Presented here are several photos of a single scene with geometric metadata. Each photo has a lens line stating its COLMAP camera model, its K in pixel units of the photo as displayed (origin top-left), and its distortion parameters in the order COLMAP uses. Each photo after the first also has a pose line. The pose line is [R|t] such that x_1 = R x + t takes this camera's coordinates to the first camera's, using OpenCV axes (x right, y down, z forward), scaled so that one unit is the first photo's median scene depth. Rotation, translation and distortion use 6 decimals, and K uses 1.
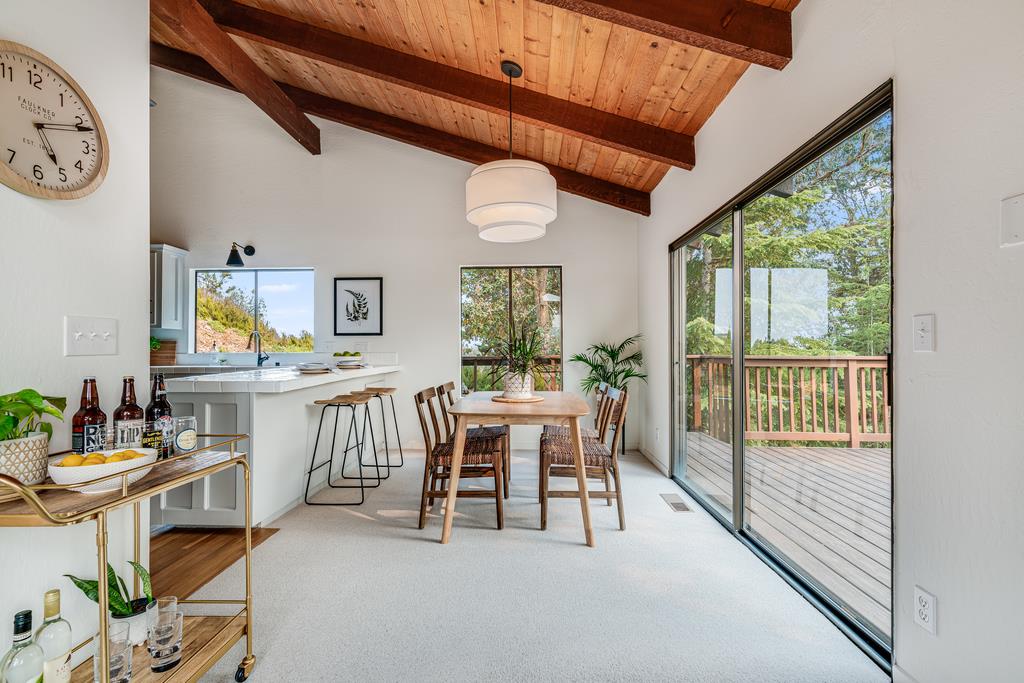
lens RADIAL K [[461.6, 0, 511.8], [0, 461.6, 342.5], [0, 0, 1]] dist [-0.005240, 0.000040]
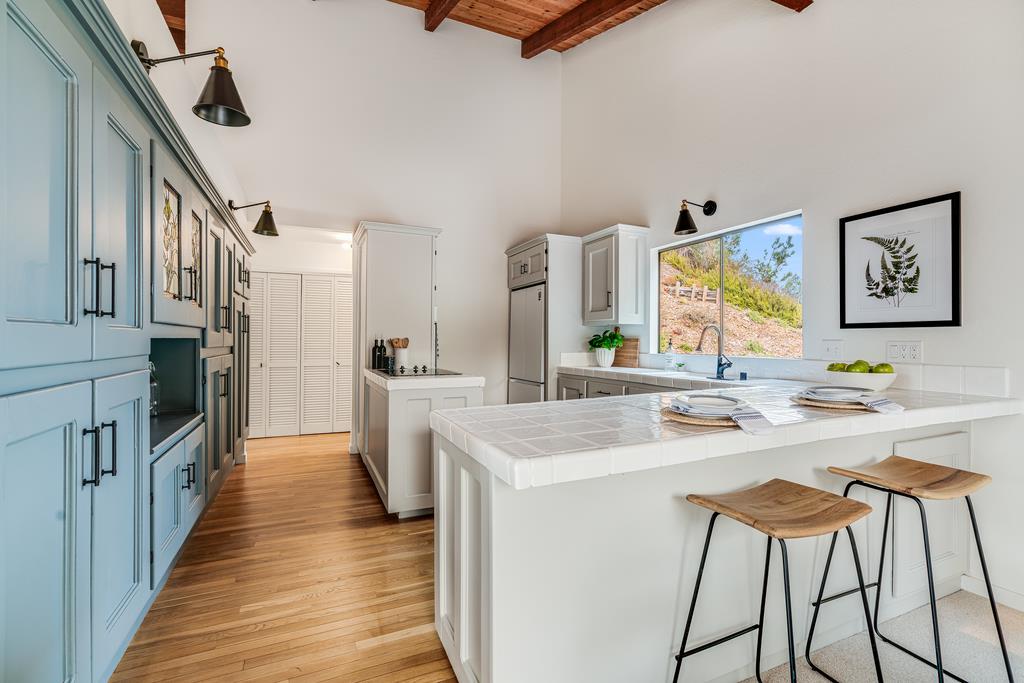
lens RADIAL K [[461.6, 0, 511.9], [0, 461.6, 338.5], [0, 0, 1]] dist [-0.005240, 0.000040]
pose [[0.442576, 0.001288, -0.896730, -0.079869], [0.010643, 0.999921, 0.006690, -0.011095], [0.896668, -0.012505, 0.442527, 0.431360]]
